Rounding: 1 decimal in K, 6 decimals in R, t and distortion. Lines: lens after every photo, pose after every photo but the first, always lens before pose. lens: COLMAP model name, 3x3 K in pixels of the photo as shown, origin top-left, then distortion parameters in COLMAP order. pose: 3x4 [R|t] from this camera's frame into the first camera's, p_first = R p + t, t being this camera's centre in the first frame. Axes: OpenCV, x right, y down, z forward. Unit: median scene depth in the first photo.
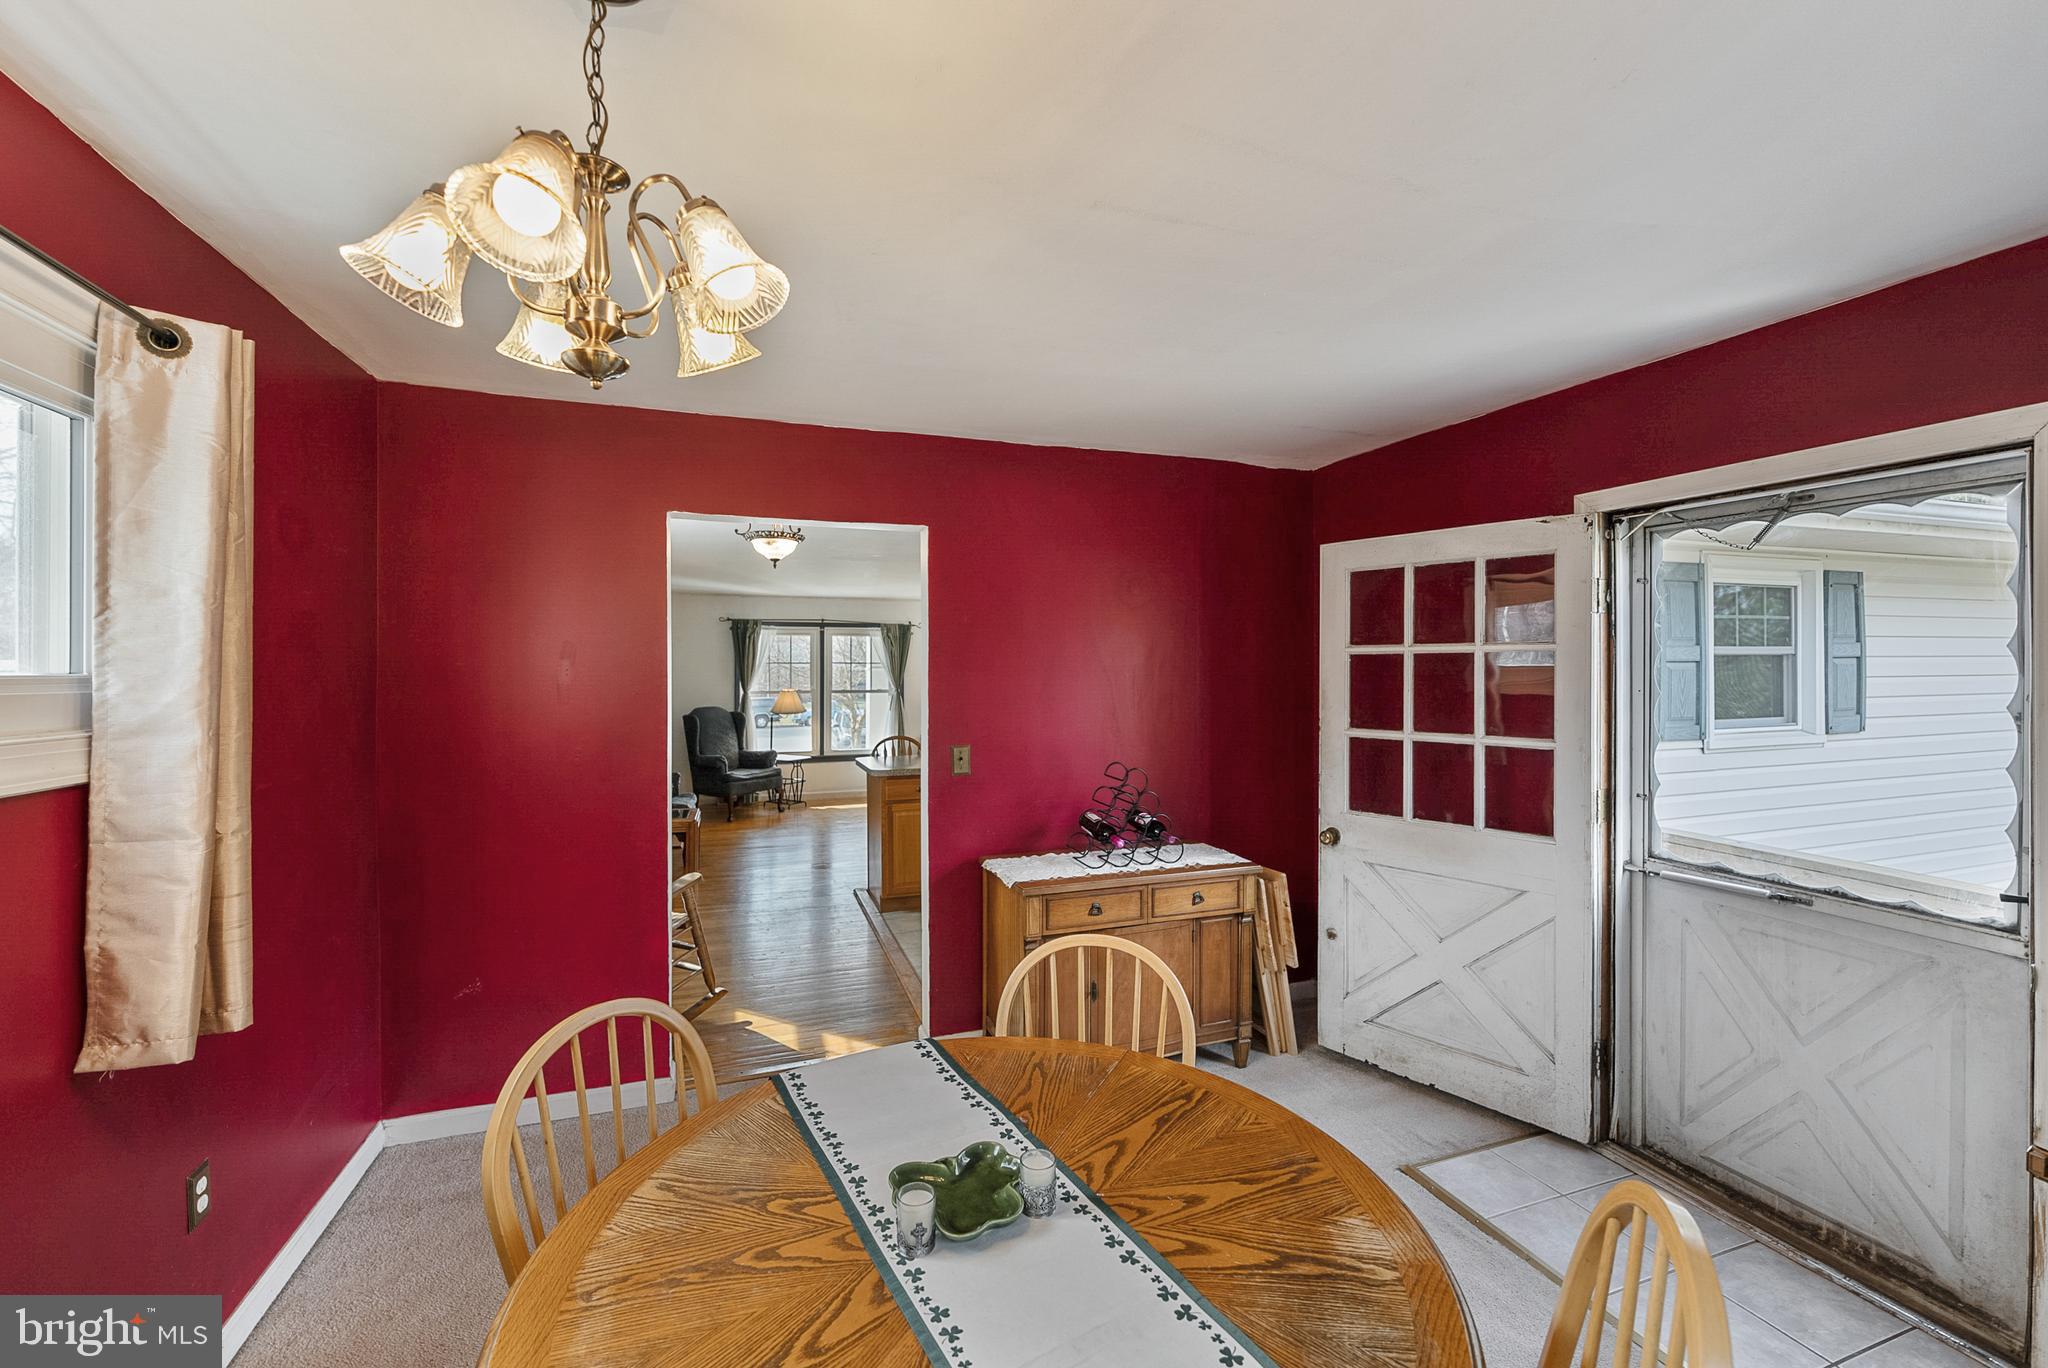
lens RADIAL K [[853.4, 0, 1025.3], [0, 853.4, 676.0], [0, 0, 1]] dist [-0.017584, 0.002244]
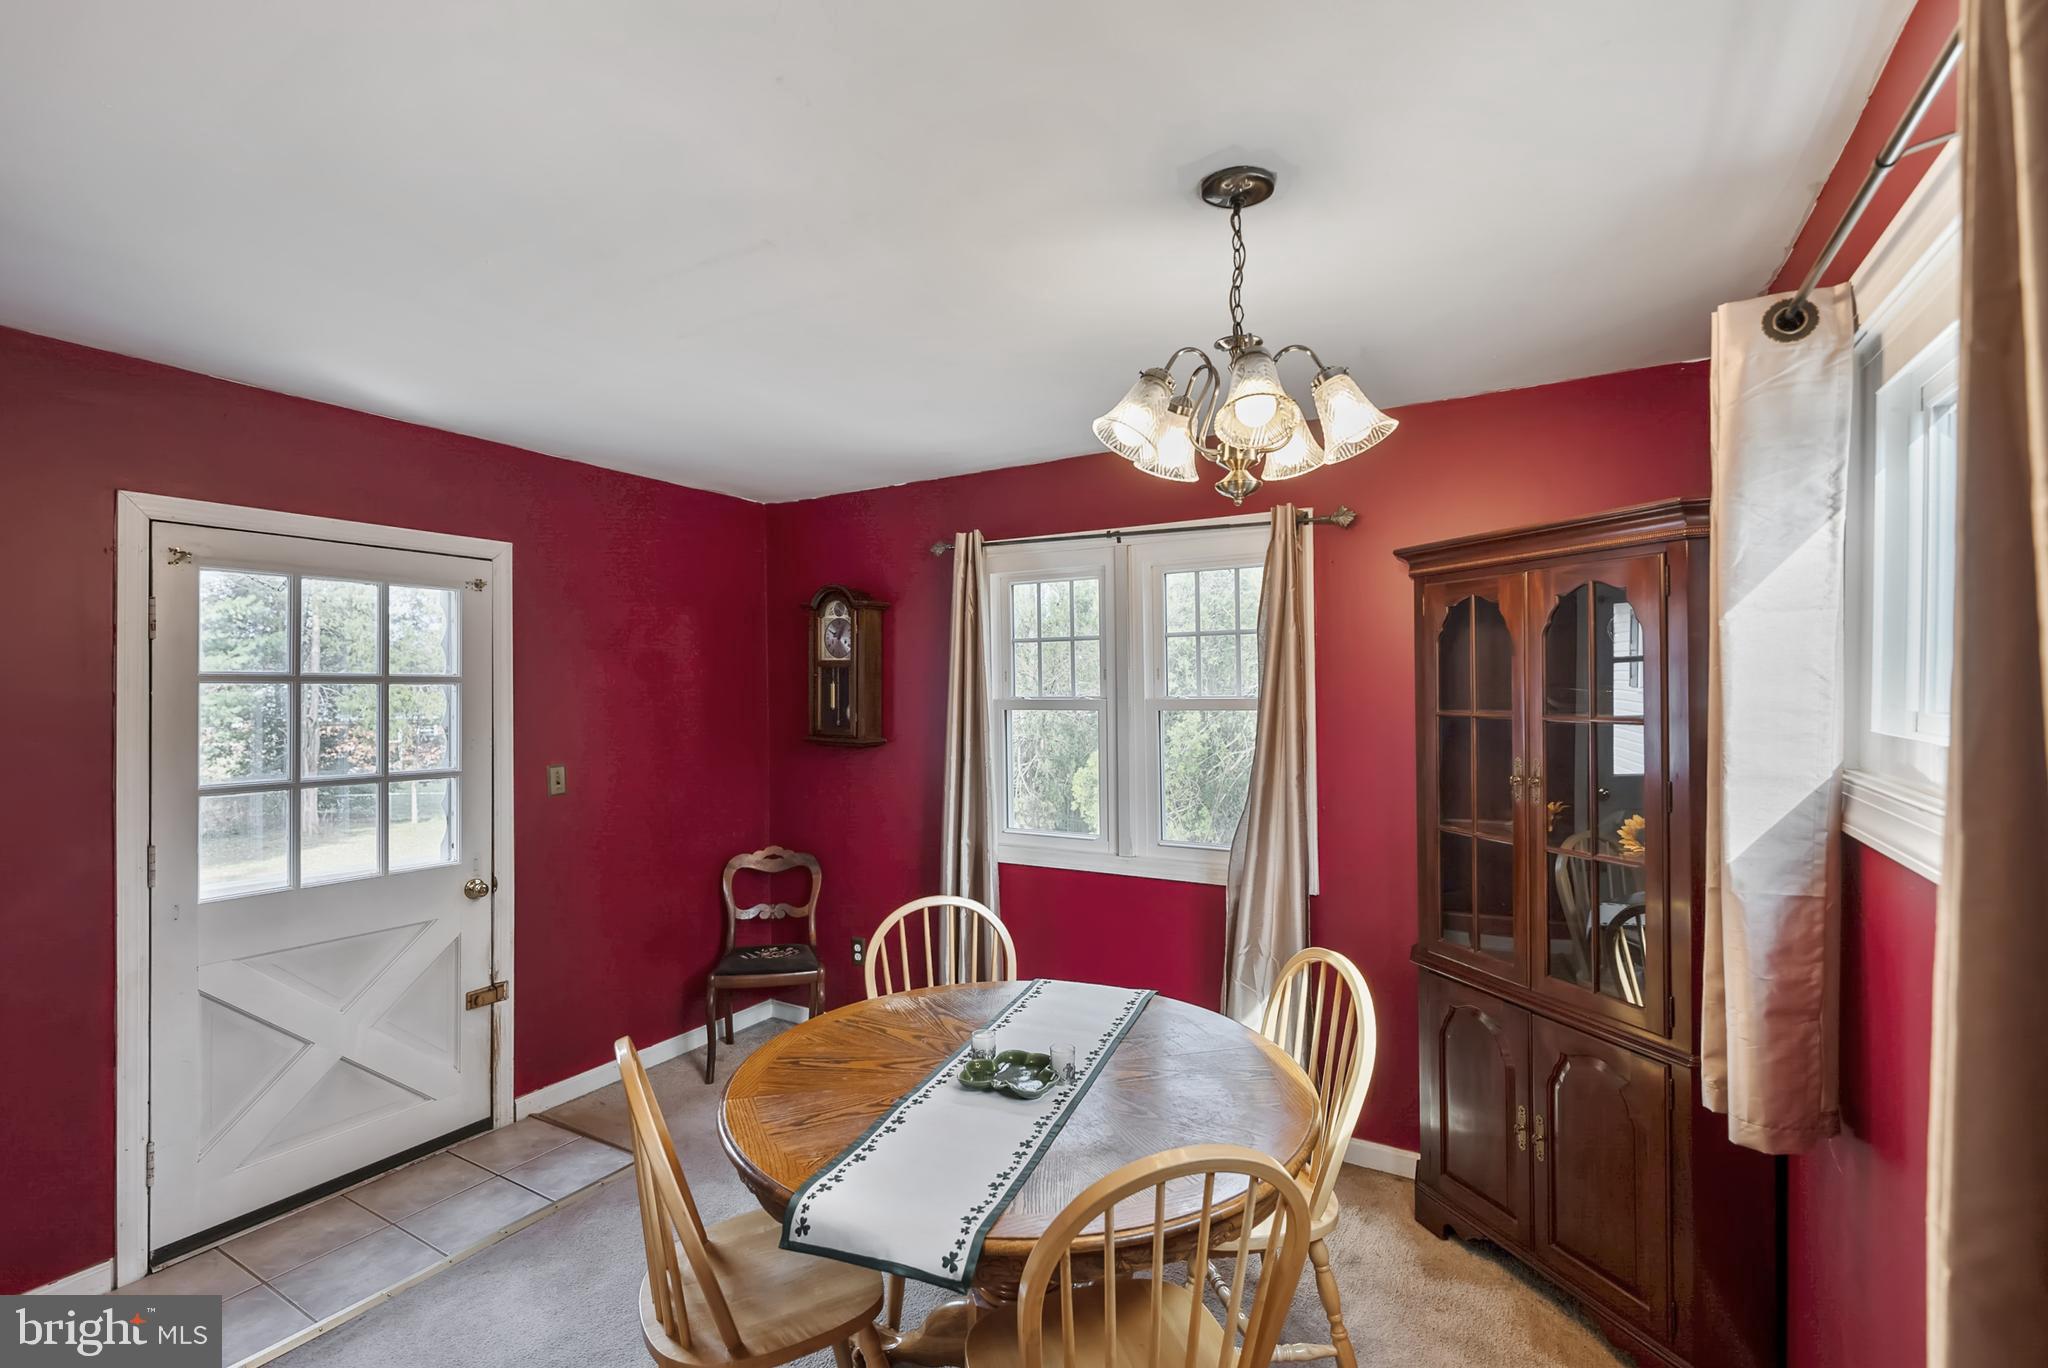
lens RADIAL K [[933.7, 0, 1018.9], [0, 933.7, 683.0], [0, 0, 1]] dist [-0.000839, -0.004421]
pose [[-0.642803, 0.003928, 0.766021, -1.095393], [0.008766, 0.999959, 0.002228, -0.045279], [-0.765981, 0.008147, -0.642811, 1.702374]]
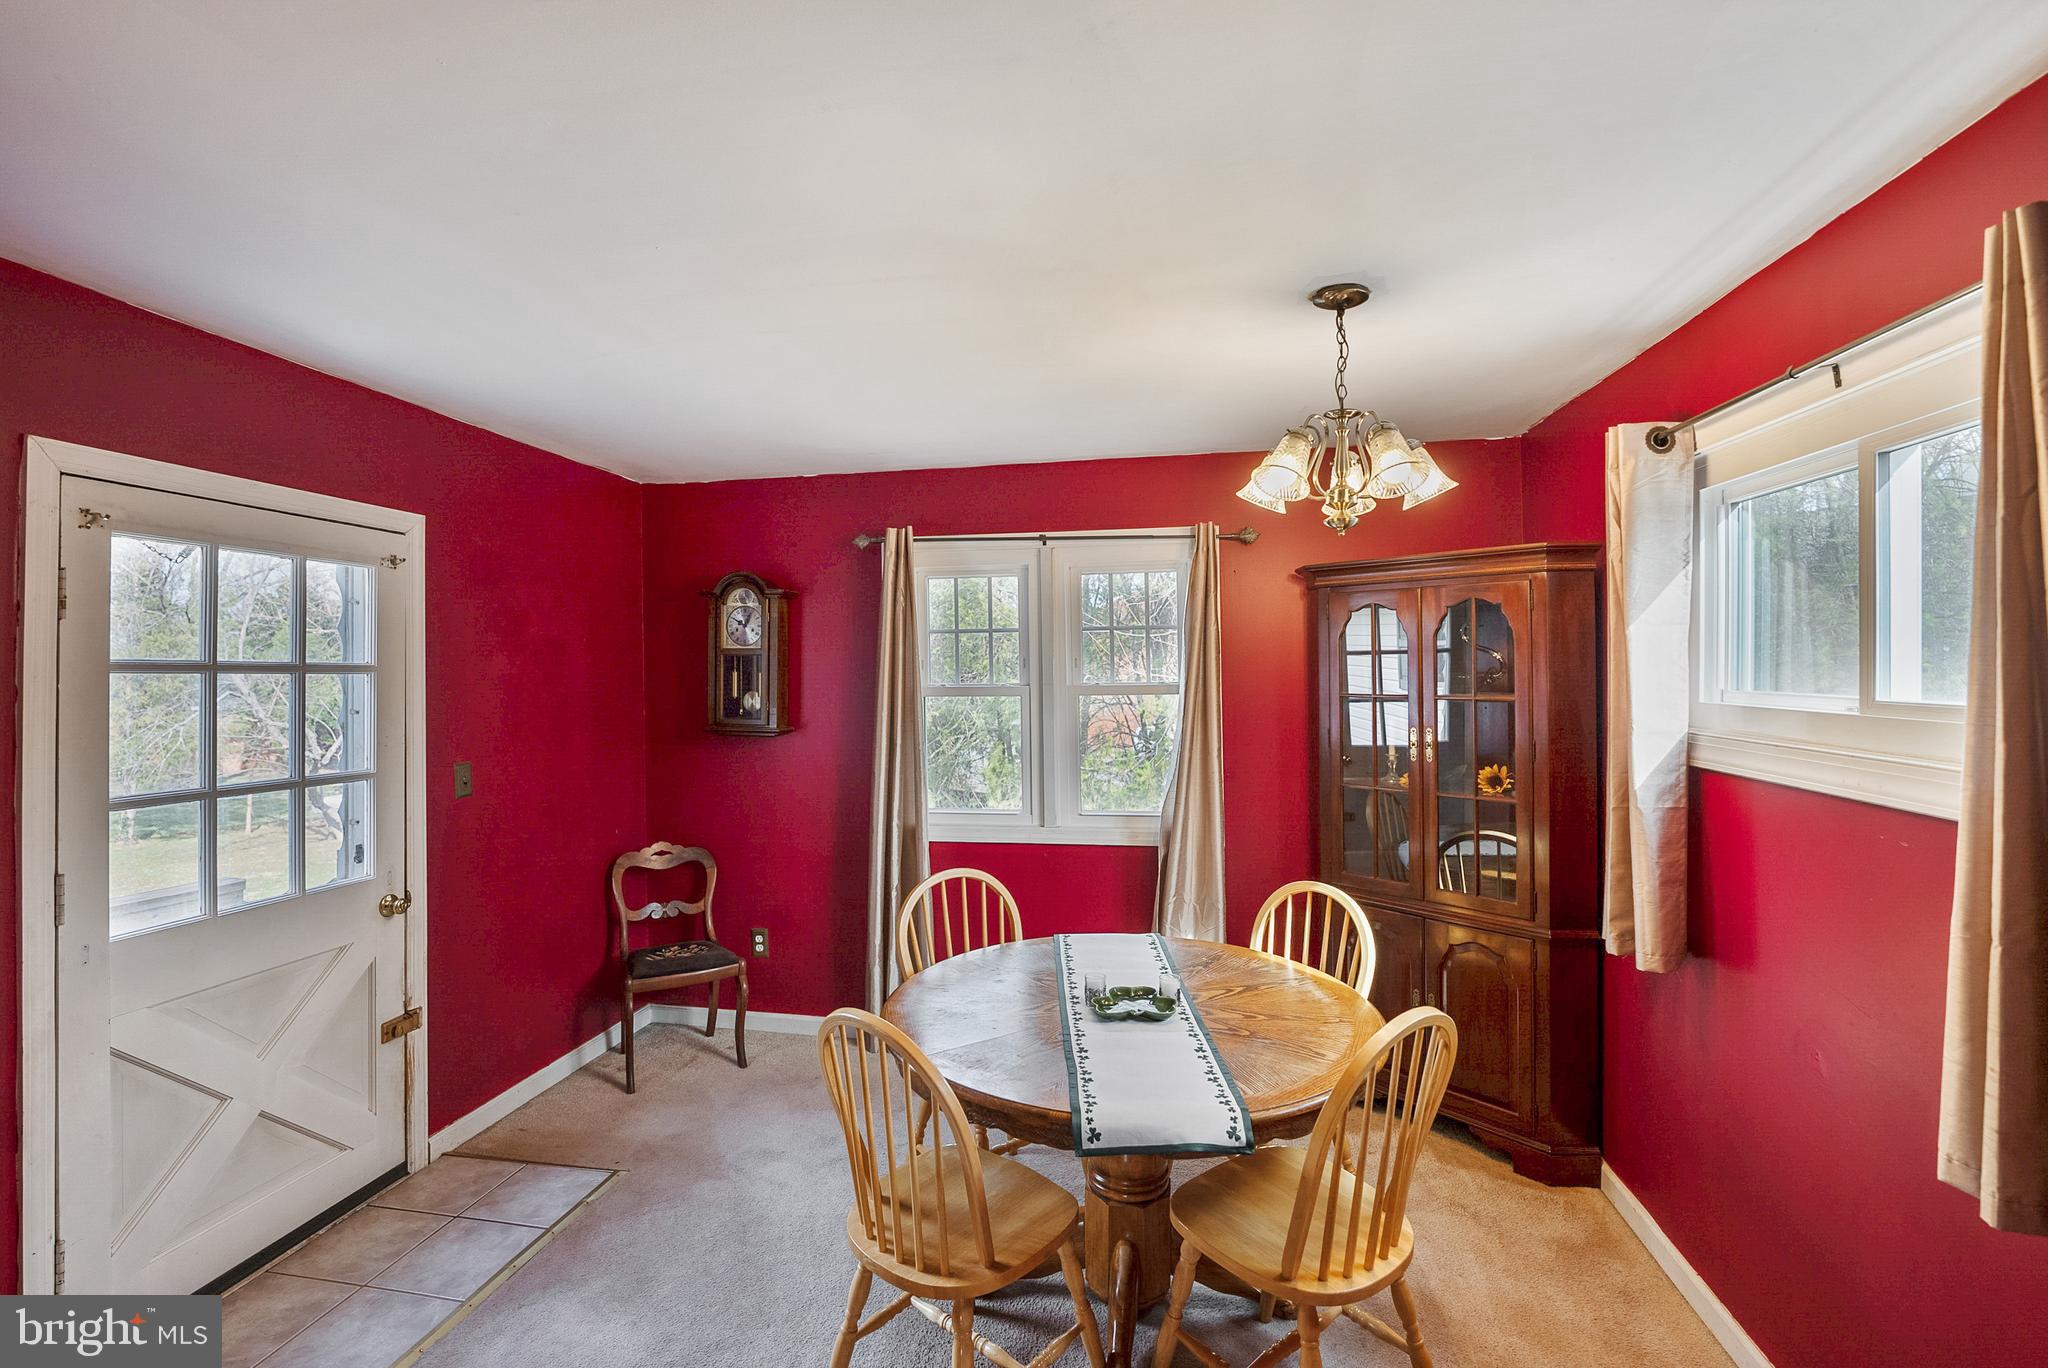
lens RADIAL K [[933.7, 0, 1024.1], [0, 933.7, 666.1], [0, 0, 1]] dist [-0.000839, -0.004421]
pose [[-0.868432, 0.004590, 0.495787, -0.687829], [0.006484, 0.999977, 0.002098, -0.060266], [-0.495766, 0.005036, -0.868441, 2.318060]]
